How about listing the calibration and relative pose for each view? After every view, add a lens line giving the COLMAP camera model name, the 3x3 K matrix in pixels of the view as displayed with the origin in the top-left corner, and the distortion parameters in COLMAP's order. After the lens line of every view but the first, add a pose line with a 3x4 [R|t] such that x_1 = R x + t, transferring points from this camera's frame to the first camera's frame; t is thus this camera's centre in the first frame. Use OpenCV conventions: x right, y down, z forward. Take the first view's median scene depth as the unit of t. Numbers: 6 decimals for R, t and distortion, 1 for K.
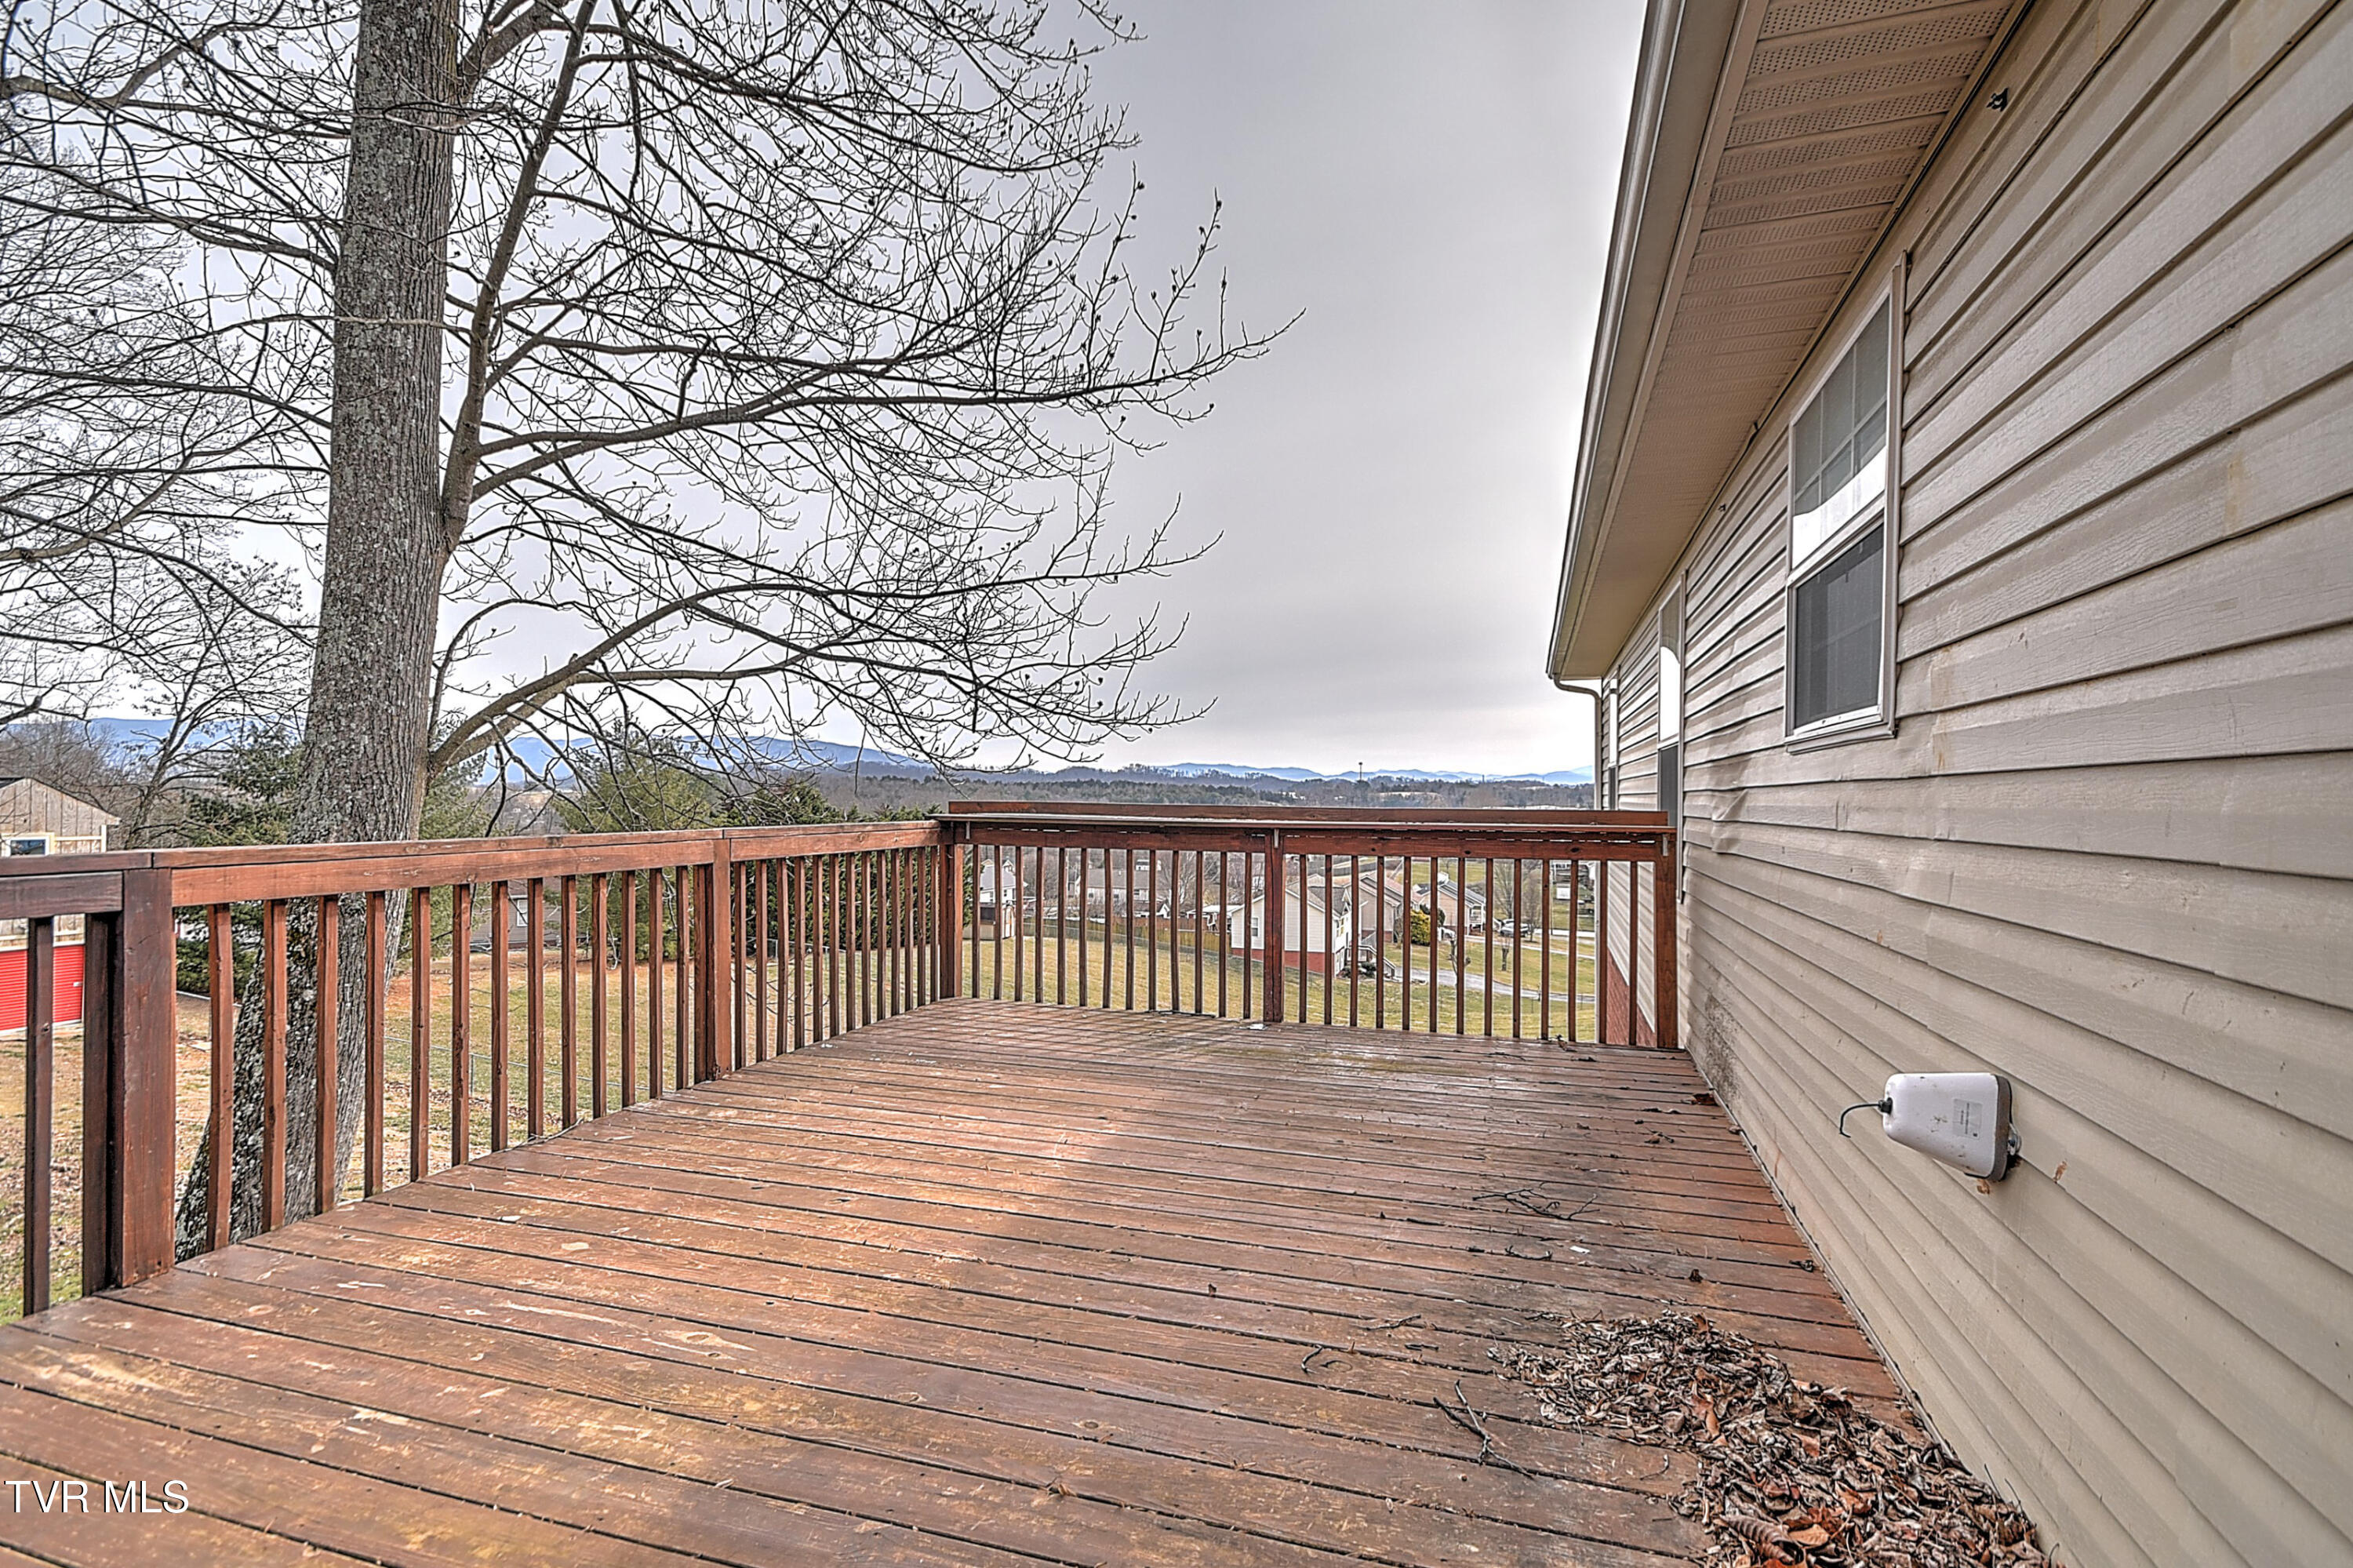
lens RADIAL K [[1148.8, 0, 1173.2], [0, 1148.8, 795.6], [0, 0, 1]] dist [0.026429, -0.004339]
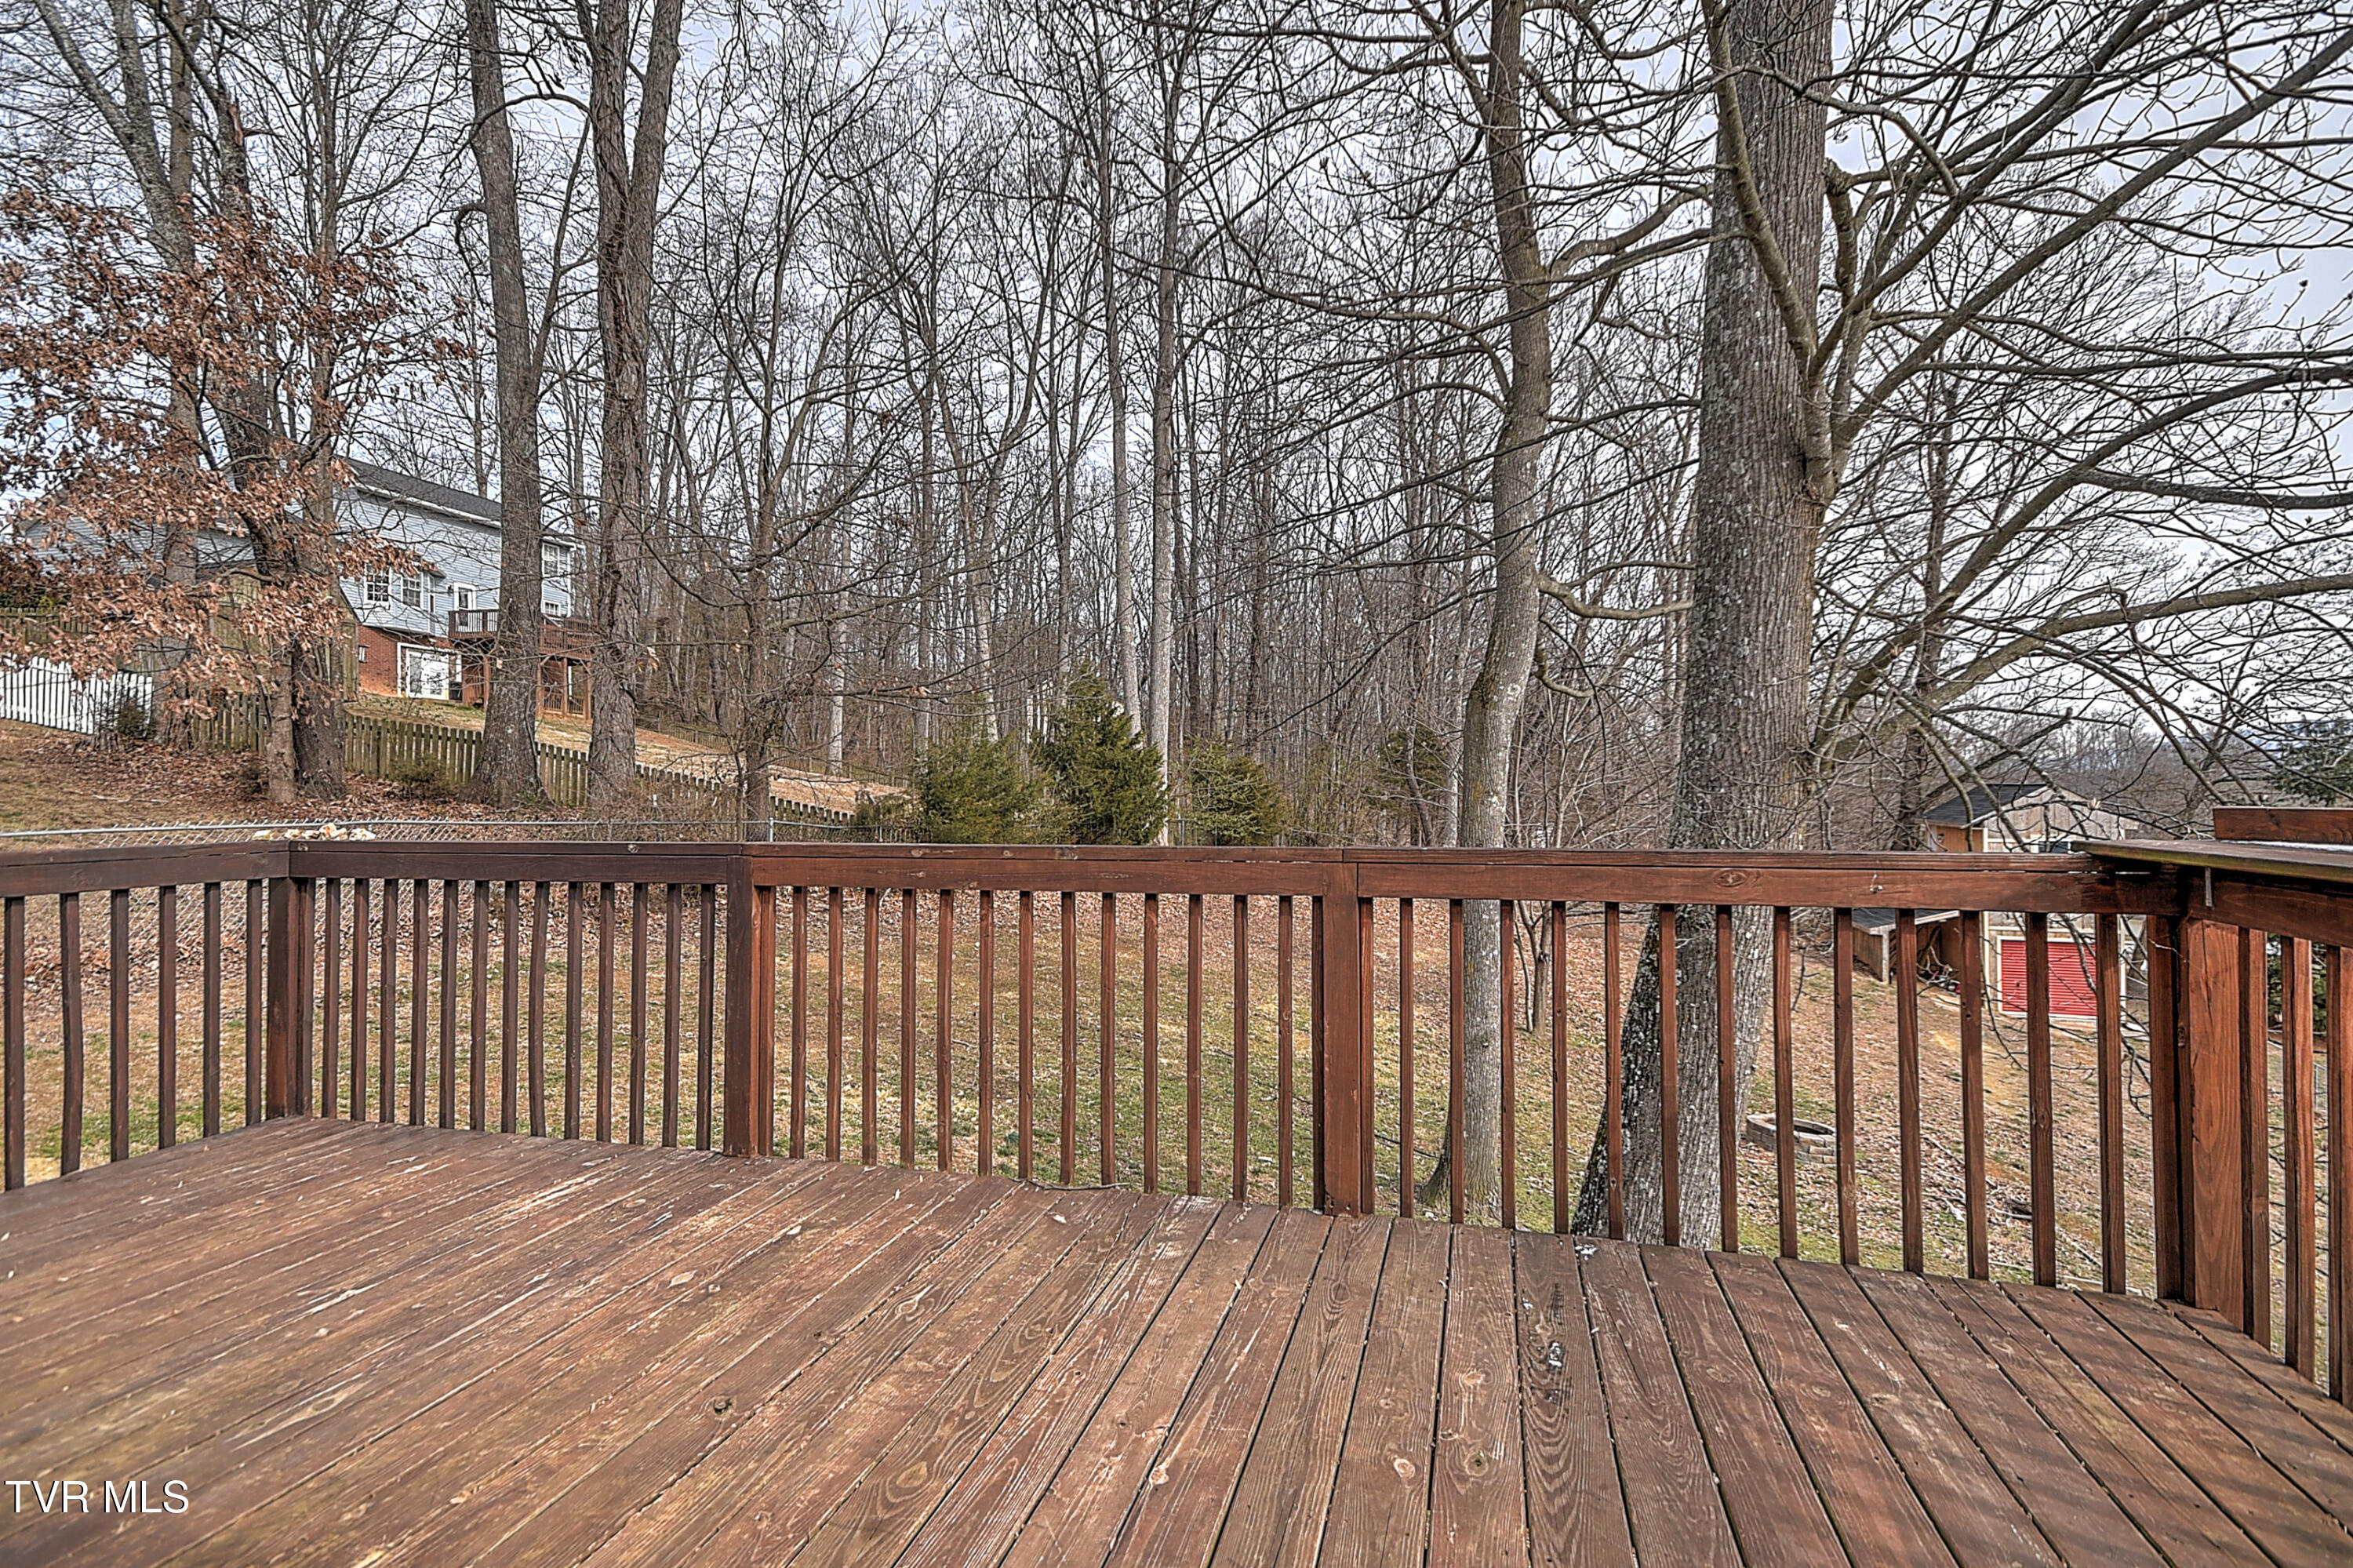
lens RADIAL K [[1148.8, 0, 1181.1], [0, 1148.8, 773.4], [0, 0, 1]] dist [0.026429, -0.004339]
pose [[0.042895, -0.015509, -0.998959, 0.186139], [-0.004283, 0.999867, -0.015707, -0.004640], [0.999070, 0.004952, 0.042823, 0.554694]]
